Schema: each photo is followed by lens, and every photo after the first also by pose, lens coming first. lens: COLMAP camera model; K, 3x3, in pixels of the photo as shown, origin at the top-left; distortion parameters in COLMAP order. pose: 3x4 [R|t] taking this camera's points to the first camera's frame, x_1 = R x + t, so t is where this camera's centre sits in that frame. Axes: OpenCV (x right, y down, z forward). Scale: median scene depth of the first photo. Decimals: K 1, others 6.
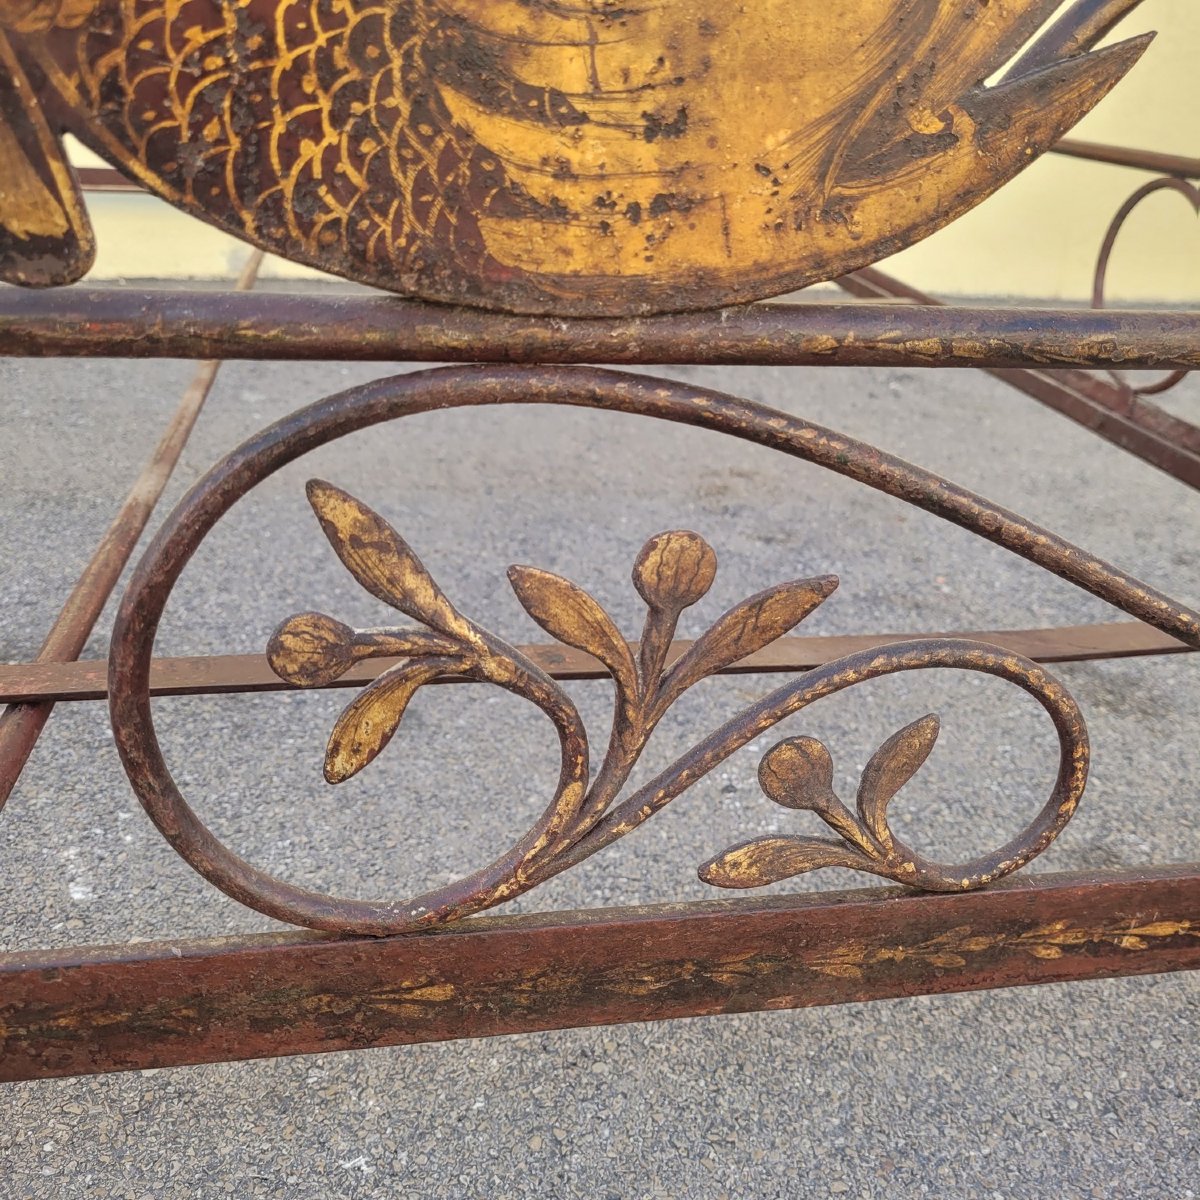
lens RADIAL K [[1206.3, 0, 601.1], [0, 1206.3, 558.3], [0, 0, 1]] dist [0.017396, -0.021901]
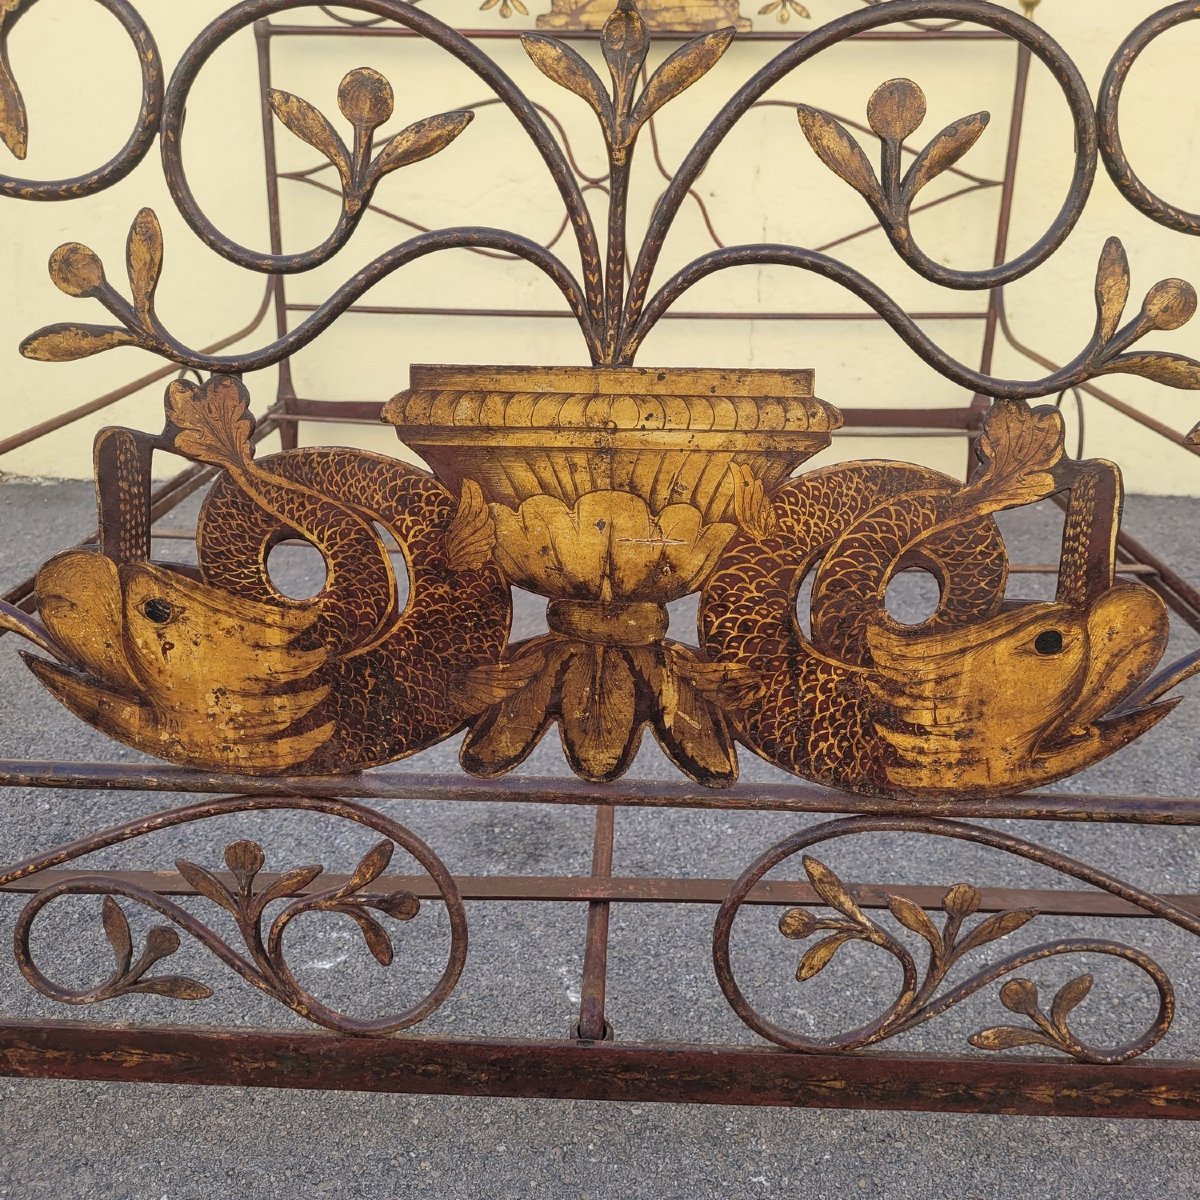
lens RADIAL K [[1253.4, 0, 601.2], [0, 1253.4, 538.5], [0, 0, 1]] dist [0.038539, -0.044081]
pose [[0.979739, 0.033717, -0.197421, -0.146290], [-0.048250, 0.996431, -0.069268, -0.442585], [0.194381, 0.077390, 0.977869, -1.386847]]
